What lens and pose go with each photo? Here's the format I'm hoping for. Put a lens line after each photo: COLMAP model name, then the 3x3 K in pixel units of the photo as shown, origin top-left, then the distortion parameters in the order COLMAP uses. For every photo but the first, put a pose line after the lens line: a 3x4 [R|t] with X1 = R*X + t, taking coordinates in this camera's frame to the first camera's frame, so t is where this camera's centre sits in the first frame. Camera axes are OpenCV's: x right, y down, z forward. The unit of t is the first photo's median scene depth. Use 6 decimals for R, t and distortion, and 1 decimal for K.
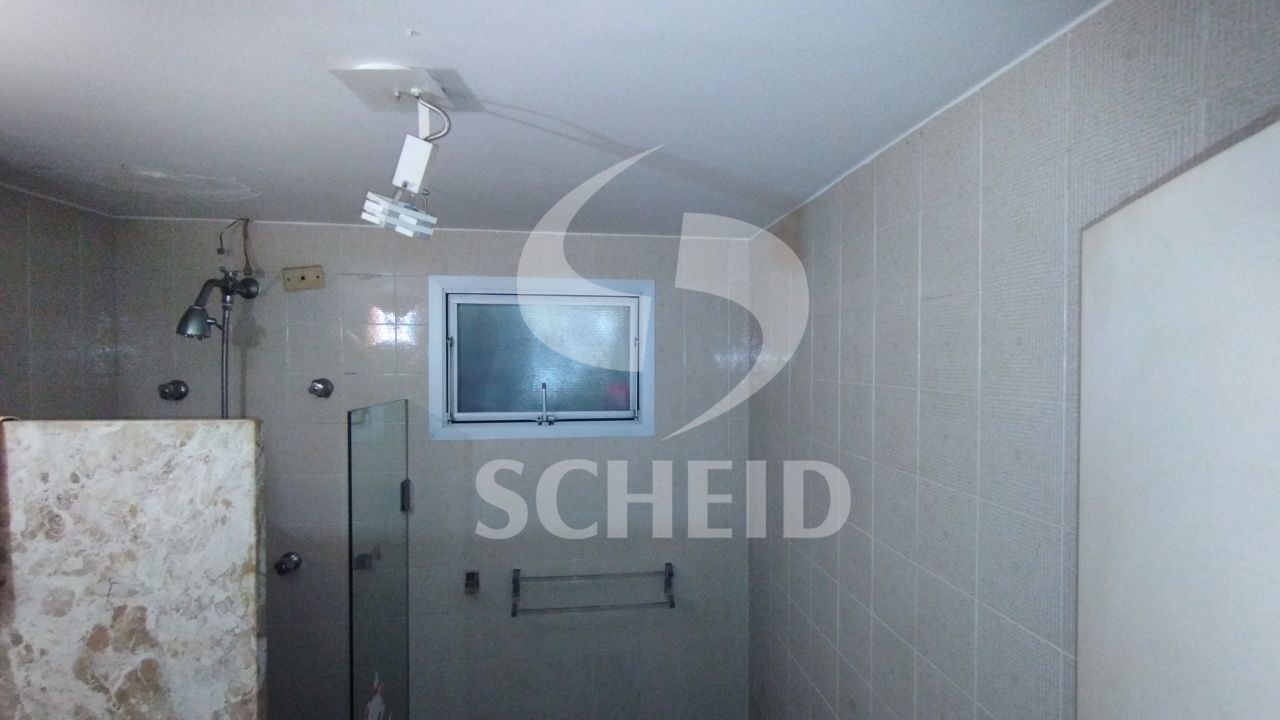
lens RADIAL K [[591.3, 0, 658.8], [0, 591.3, 362.4], [0, 0, 1]] dist [-0.000126, -0.000432]
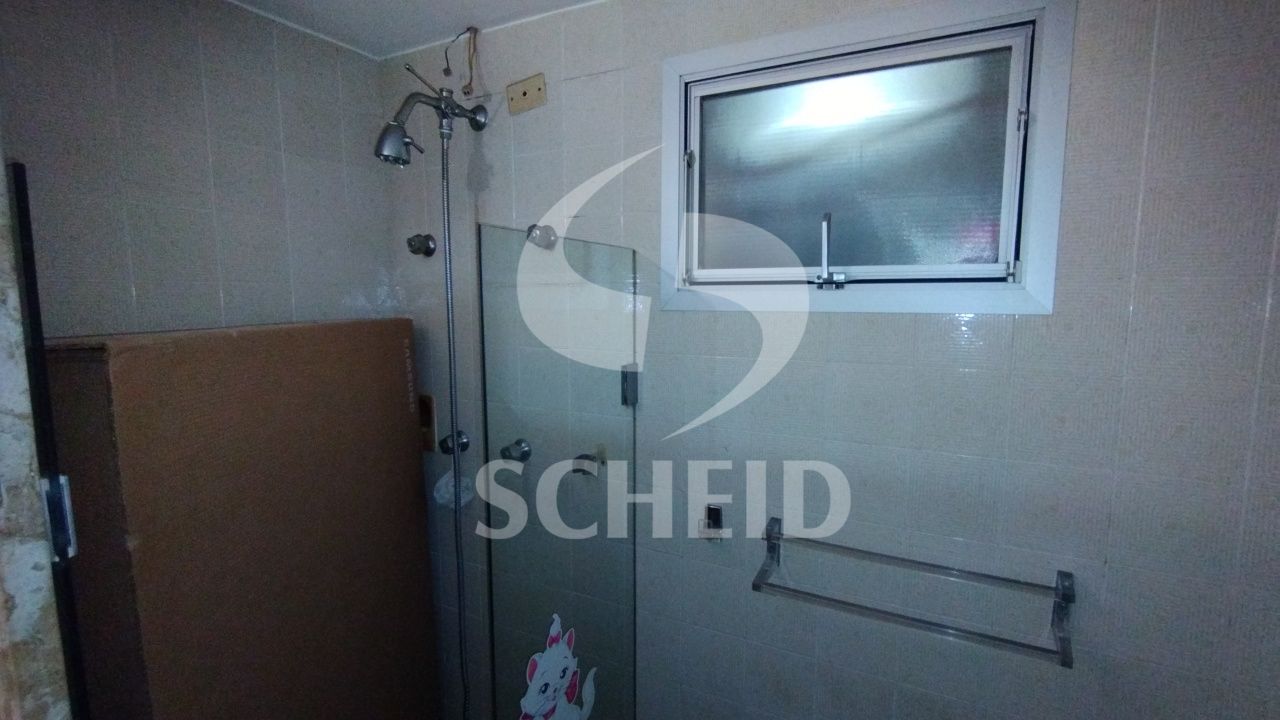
lens RADIAL K [[591.3, 0, 658.8], [0, 591.3, 362.4], [0, 0, 1]] dist [-0.000126, -0.000432]
pose [[0.817634, 0.068166, -0.571689, 0.009381], [-0.014155, 0.995046, 0.098400, 0.128668], [0.575564, -0.072363, 0.814549, 0.441499]]
